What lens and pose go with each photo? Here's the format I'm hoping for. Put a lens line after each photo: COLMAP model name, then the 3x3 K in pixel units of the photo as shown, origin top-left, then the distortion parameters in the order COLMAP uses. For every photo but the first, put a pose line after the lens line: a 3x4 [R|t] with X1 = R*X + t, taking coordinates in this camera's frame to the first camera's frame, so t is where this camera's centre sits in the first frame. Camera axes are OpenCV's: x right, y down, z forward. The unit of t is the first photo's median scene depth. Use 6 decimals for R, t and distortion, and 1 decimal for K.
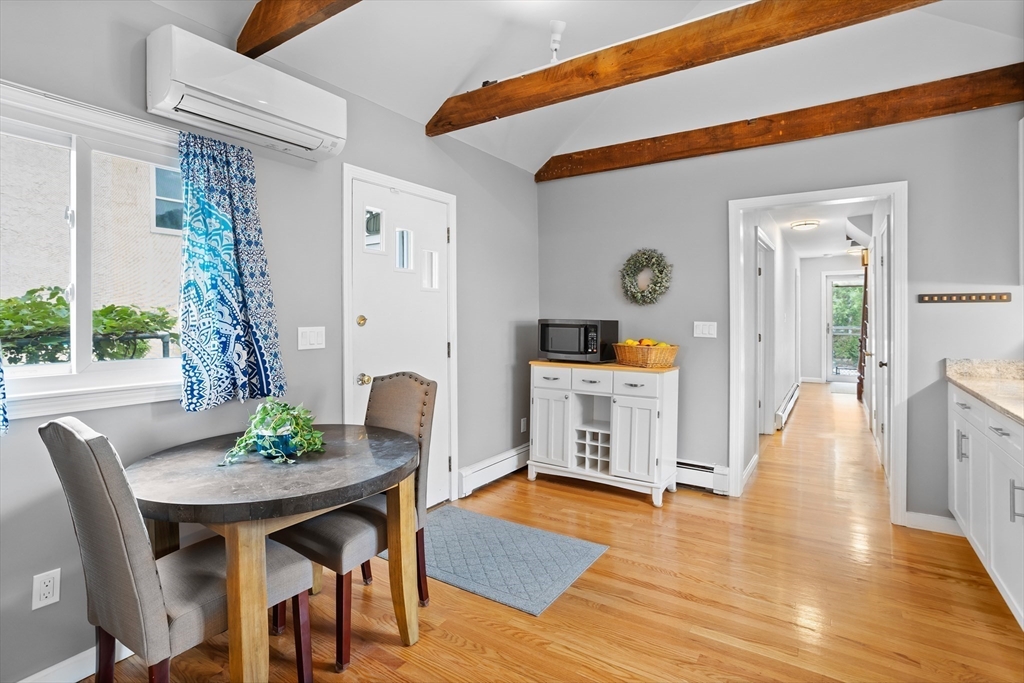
lens RADIAL K [[513.0, 0, 511.2], [0, 513.0, 318.3], [0, 0, 1]] dist [-0.036426, 0.021034]
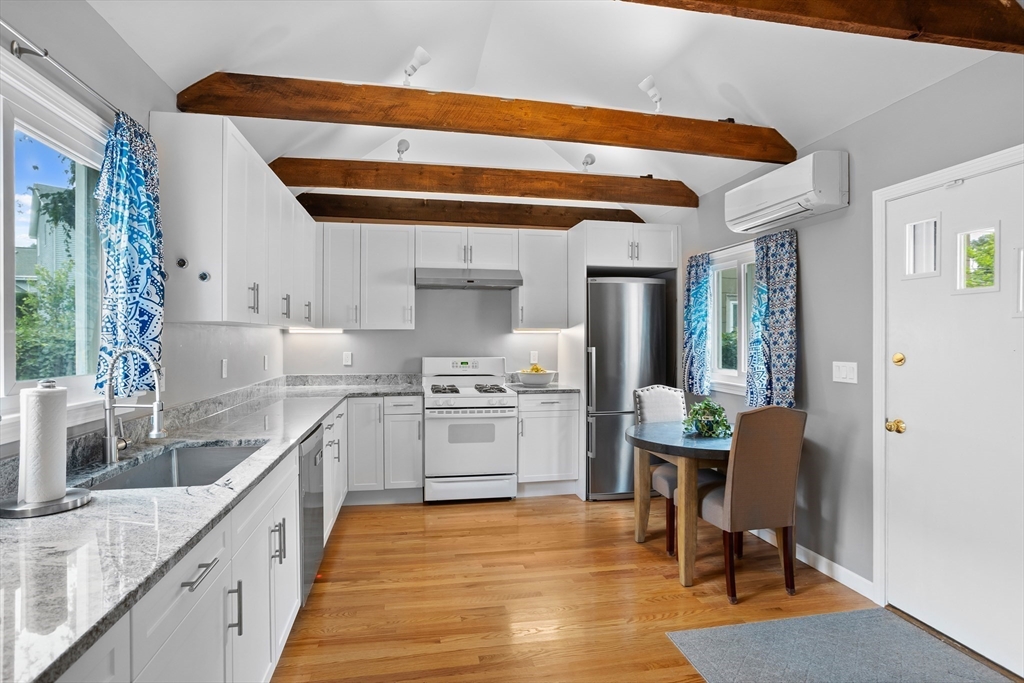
lens RADIAL K [[513.0, 0, 504.7], [0, 513.0, 341.5], [0, 0, 1]] dist [-0.036426, 0.021034]
pose [[-0.696175, 0.009632, -0.717807, 0.840794], [0.002603, 0.999937, 0.010893, -0.037534], [0.717867, 0.005715, -0.696157, 1.195847]]
